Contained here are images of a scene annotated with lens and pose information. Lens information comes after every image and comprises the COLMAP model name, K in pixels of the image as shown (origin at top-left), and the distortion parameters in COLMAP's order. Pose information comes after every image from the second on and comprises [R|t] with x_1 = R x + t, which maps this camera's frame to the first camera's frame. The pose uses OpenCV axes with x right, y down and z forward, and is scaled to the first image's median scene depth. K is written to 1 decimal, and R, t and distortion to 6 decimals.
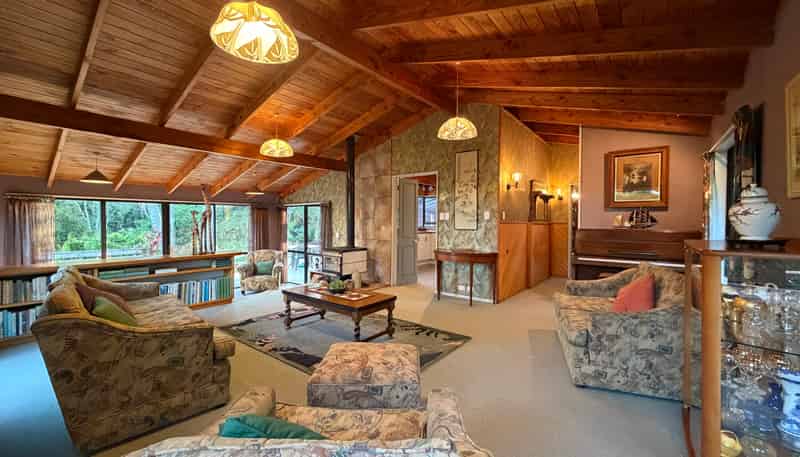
lens RADIAL K [[325.9, 0, 400.0], [0, 325.9, 228.5], [0, 0, 1]] dist [0.000003, -0.000007]
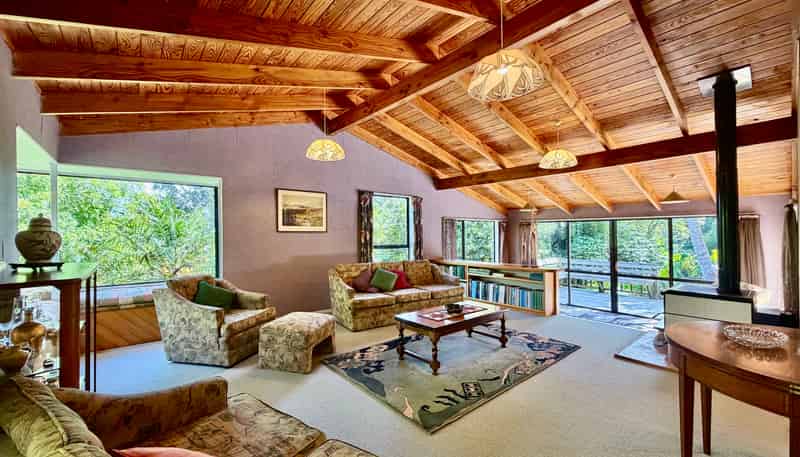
lens RADIAL K [[325.9, 0, 400.0], [0, 325.9, 228.5], [0, 0, 1]] dist [0.000003, -0.000007]
pose [[-0.228758, -0.021605, -0.973244, 0.829374], [-0.029717, 0.999443, -0.015202, -0.034015], [0.973030, 0.025444, -0.229273, 1.074277]]
